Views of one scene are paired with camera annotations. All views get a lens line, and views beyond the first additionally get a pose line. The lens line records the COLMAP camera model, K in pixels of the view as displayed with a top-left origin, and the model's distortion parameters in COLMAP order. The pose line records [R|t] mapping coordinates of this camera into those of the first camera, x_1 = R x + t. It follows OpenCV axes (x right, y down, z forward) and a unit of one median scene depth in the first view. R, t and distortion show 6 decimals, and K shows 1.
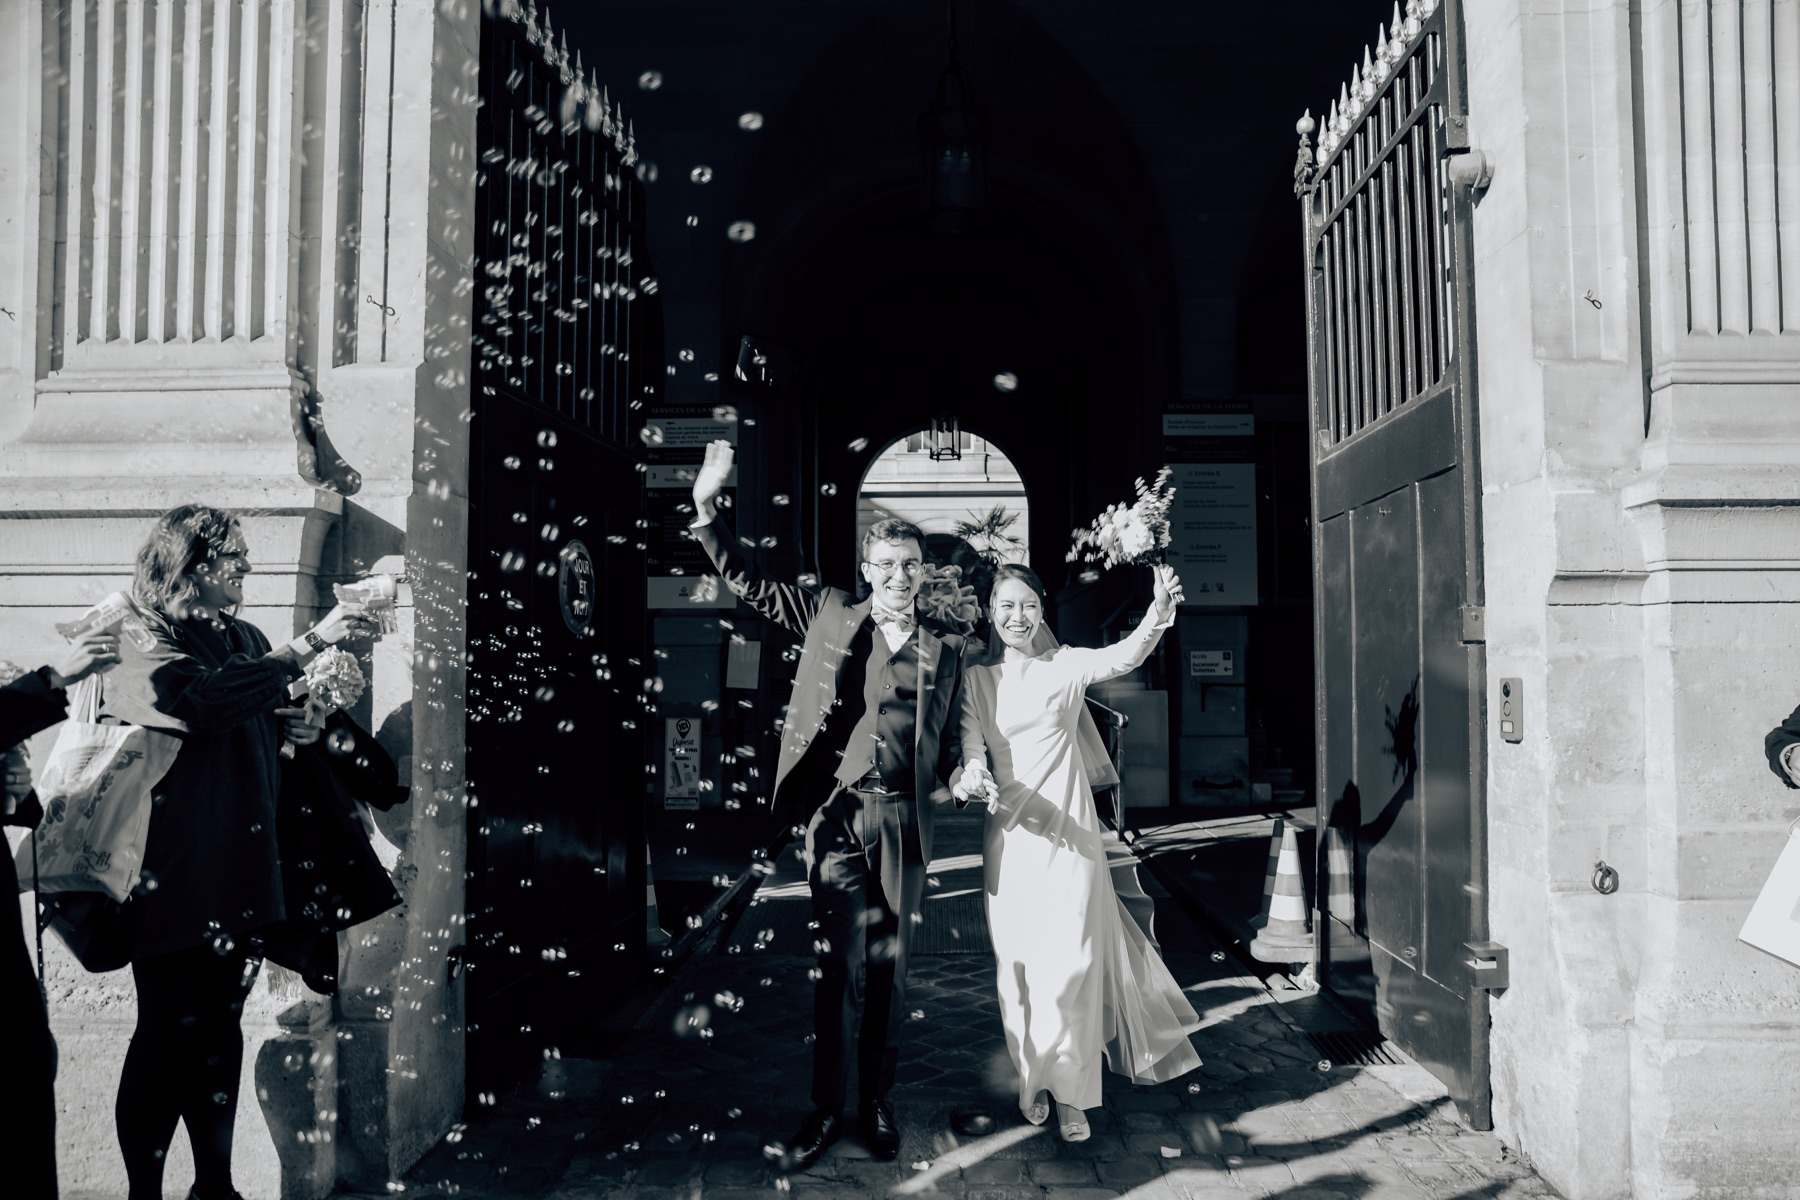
lens RADIAL K [[1190.0, 0, 898.3], [0, 1190.0, 653.7], [0, 0, 1]] dist [-0.031534, 0.009869]
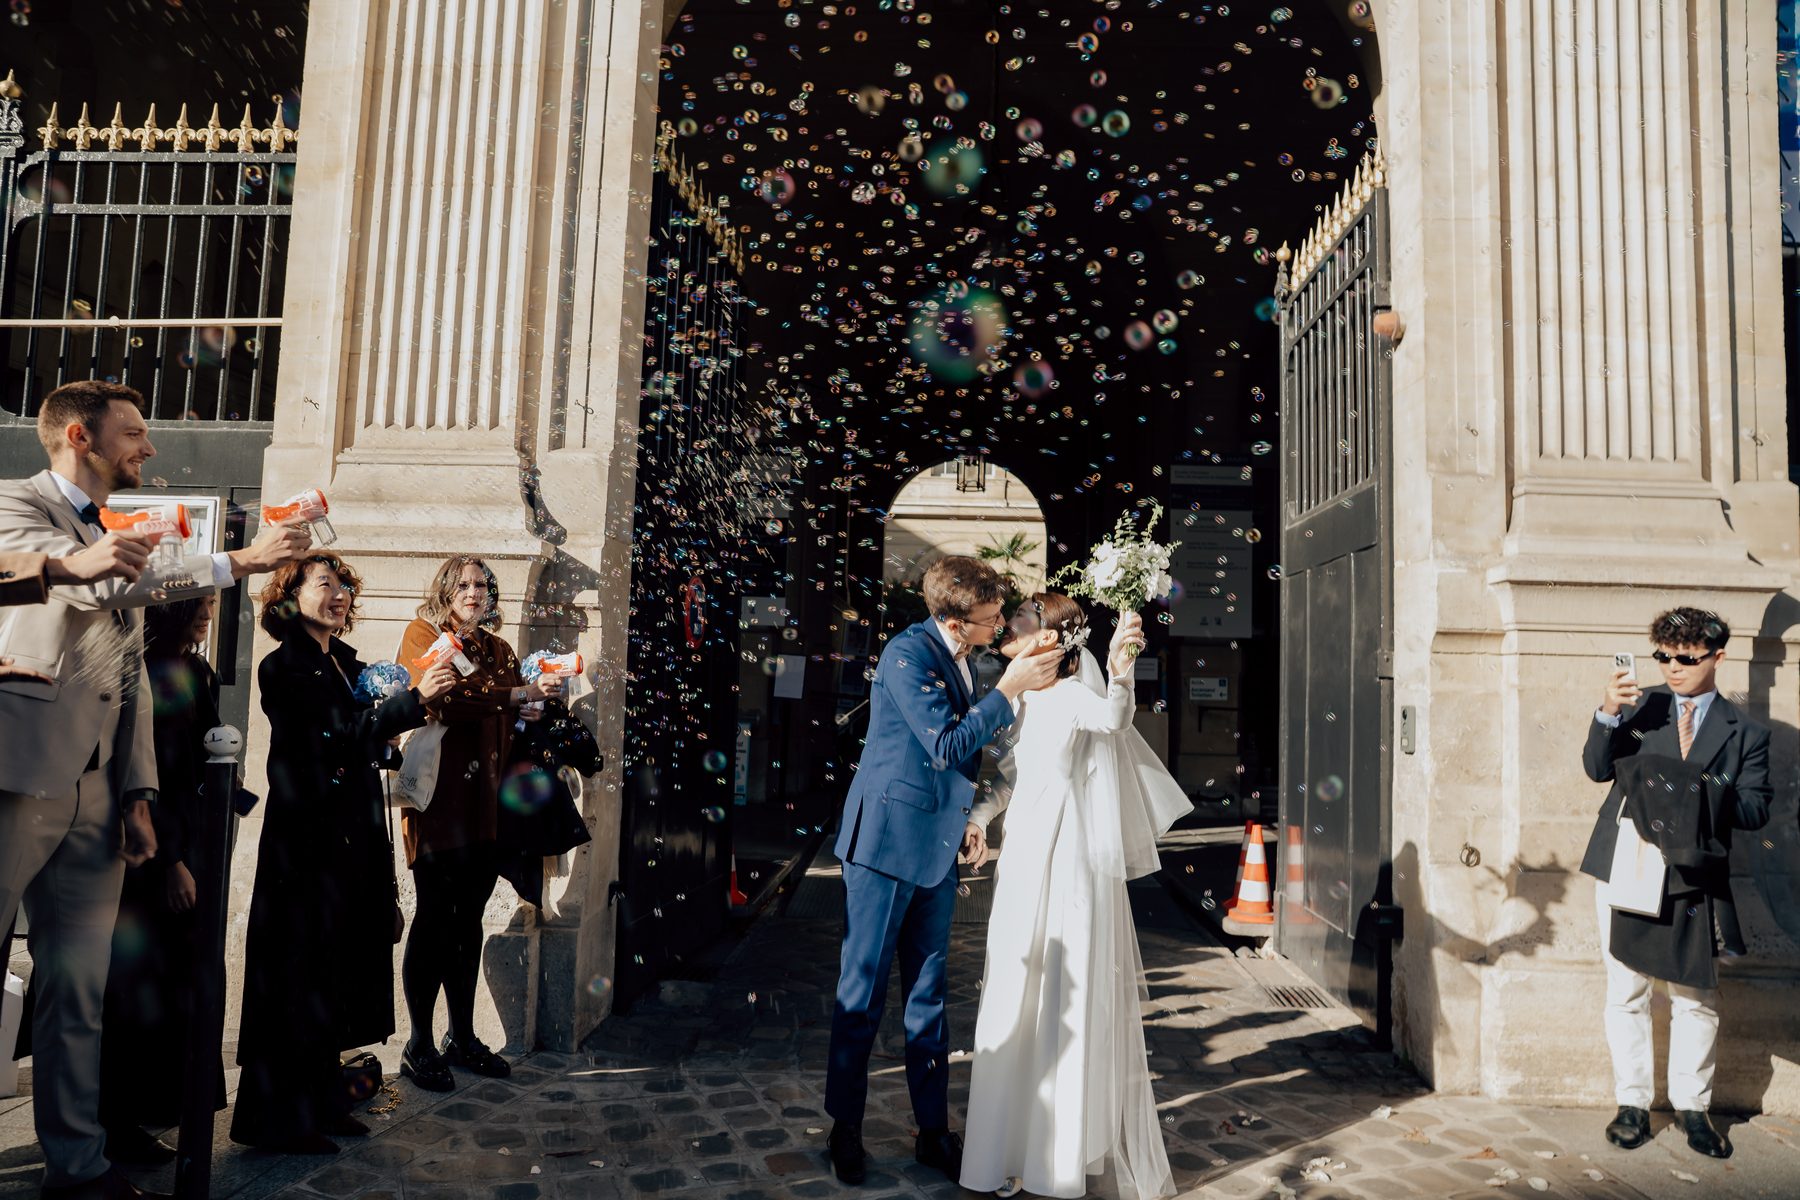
lens RADIAL K [[1242.6, 0, 884.9], [0, 1242.6, 619.4], [0, 0, 1]] dist [-0.016120, -0.000940]
pose [[0.999336, 0.032087, -0.017237, -0.063479], [-0.032760, 0.998652, -0.040250, -0.001489], [0.015922, 0.040788, 0.999041, -0.490581]]
